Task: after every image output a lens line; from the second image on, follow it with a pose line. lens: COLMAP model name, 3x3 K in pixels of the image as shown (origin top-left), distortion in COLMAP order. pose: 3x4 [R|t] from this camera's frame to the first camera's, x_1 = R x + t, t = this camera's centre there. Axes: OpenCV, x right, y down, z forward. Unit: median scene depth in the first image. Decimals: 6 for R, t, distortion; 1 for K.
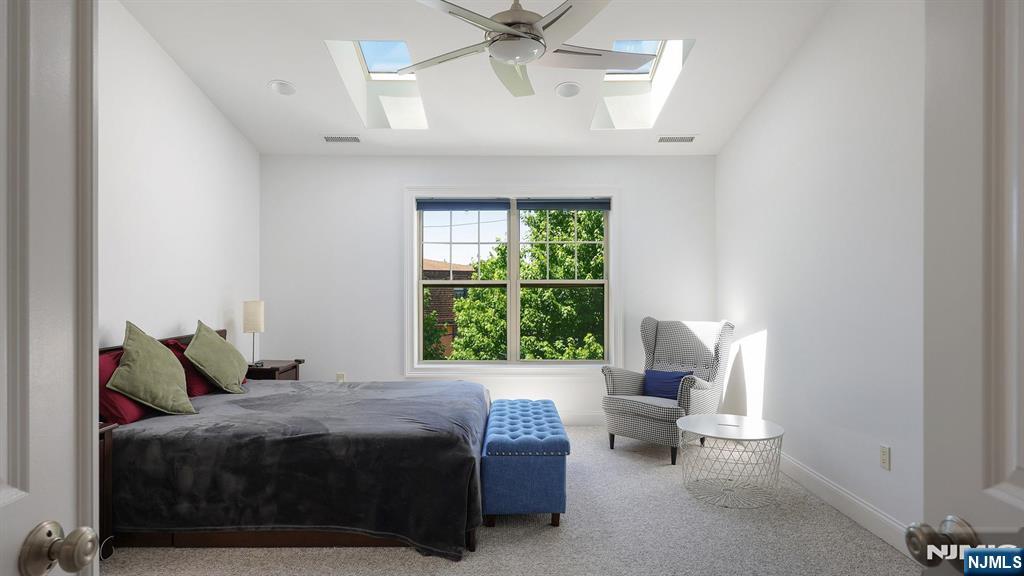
lens RADIAL K [[560.8, 0, 512.6], [0, 560.8, 287.4], [0, 0, 1]] dist [-0.005649, -0.000032]
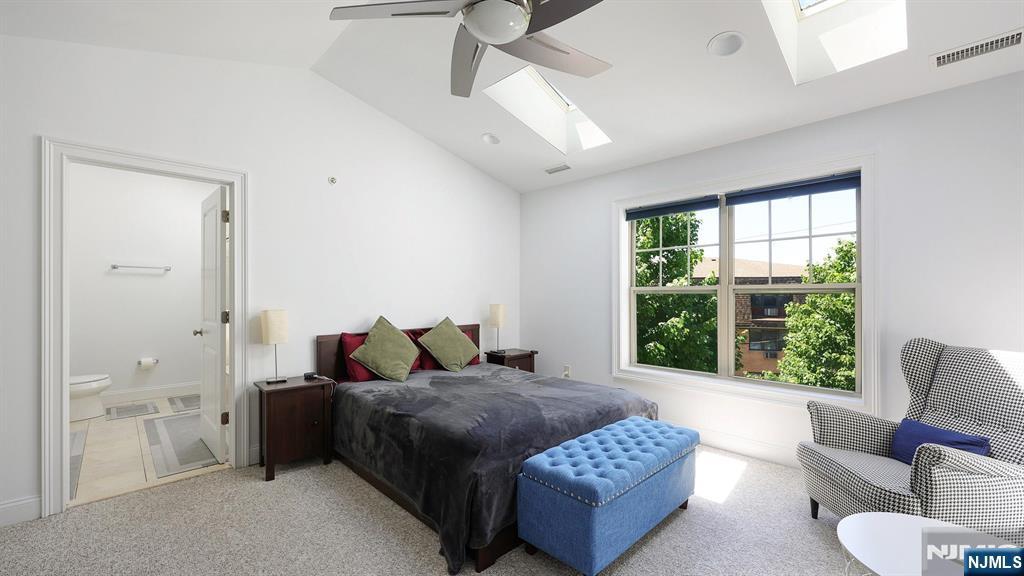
lens RADIAL K [[419.1, 0, 514.1], [0, 419.1, 293.6], [0, 0, 1]] dist [-0.001622, -0.000289]
pose [[0.679224, -0.001595, -0.733929, 0.289451], [0.002710, 0.999996, 0.000336, -0.001007], [0.733926, -0.002217, 0.679226, 0.329825]]
